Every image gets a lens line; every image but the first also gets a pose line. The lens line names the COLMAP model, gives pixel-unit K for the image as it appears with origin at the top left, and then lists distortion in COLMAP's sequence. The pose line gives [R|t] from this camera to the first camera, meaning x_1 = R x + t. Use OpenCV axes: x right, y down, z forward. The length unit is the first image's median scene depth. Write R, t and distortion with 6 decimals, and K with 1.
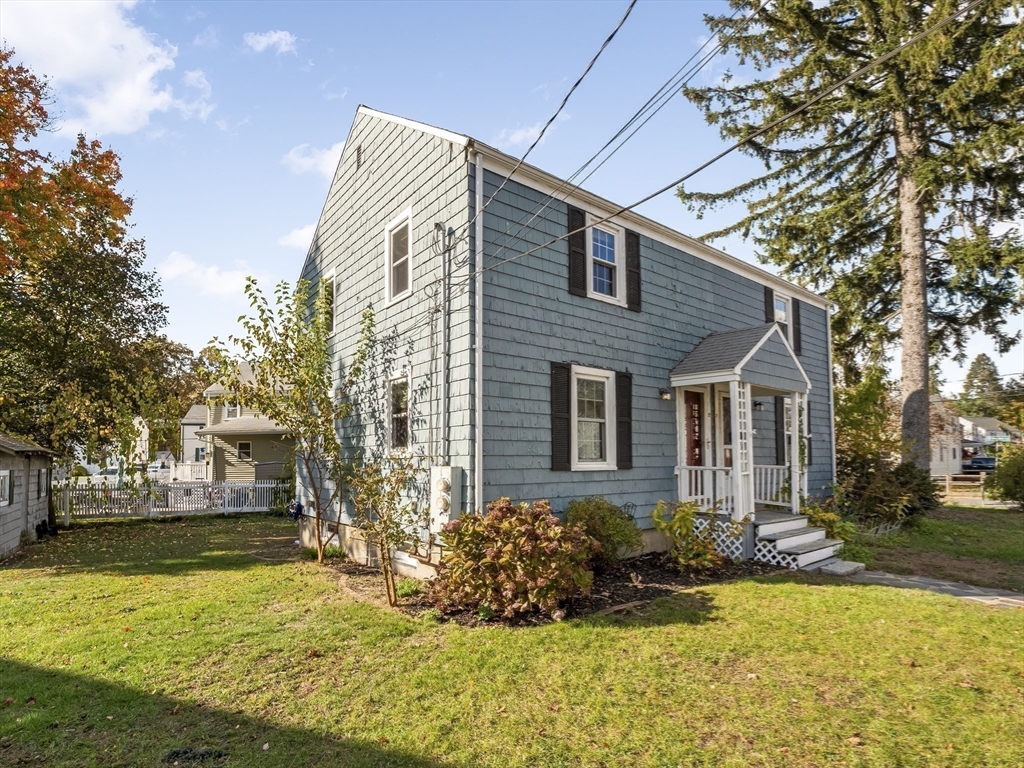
lens RADIAL K [[527.7, 0, 515.3], [0, 527.7, 433.4], [0, 0, 1]] dist [0.000185, -0.000568]
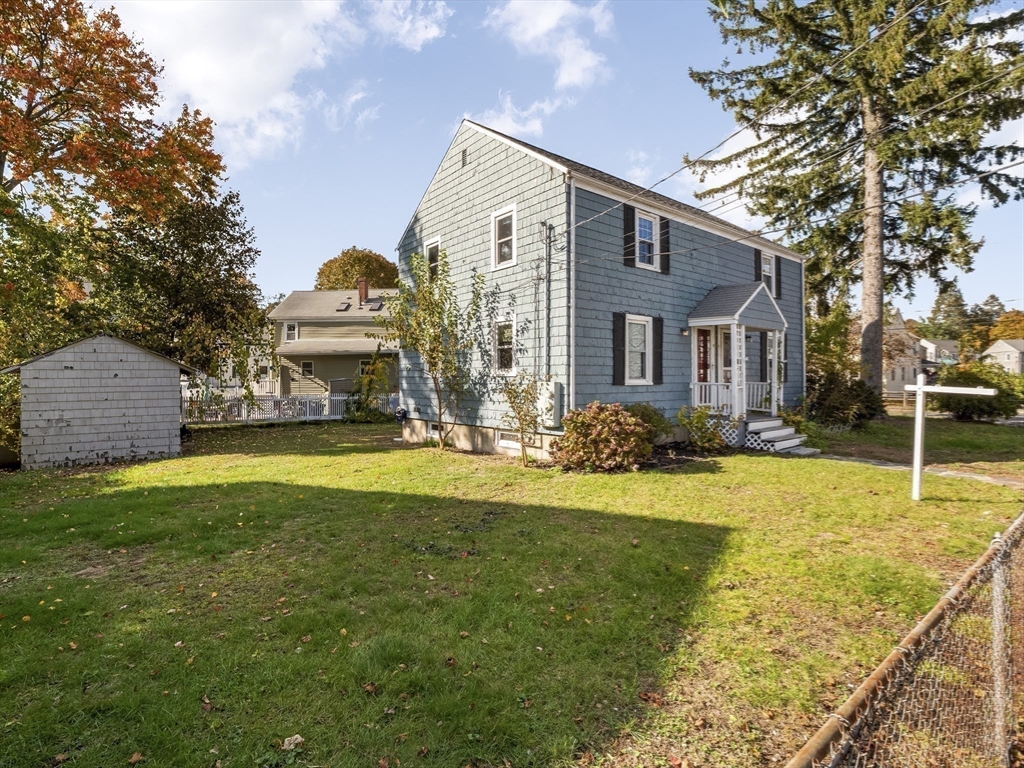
lens RADIAL K [[502.5, 0, 511.6], [0, 502.5, 373.0], [0, 0, 1]] dist [-0.002841, 0.000164]
pose [[0.999991, 0.003000, 0.003038, -0.142509], [-0.003122, 0.999151, 0.041074, -0.013711], [-0.002912, -0.041083, 0.999151, -0.272499]]
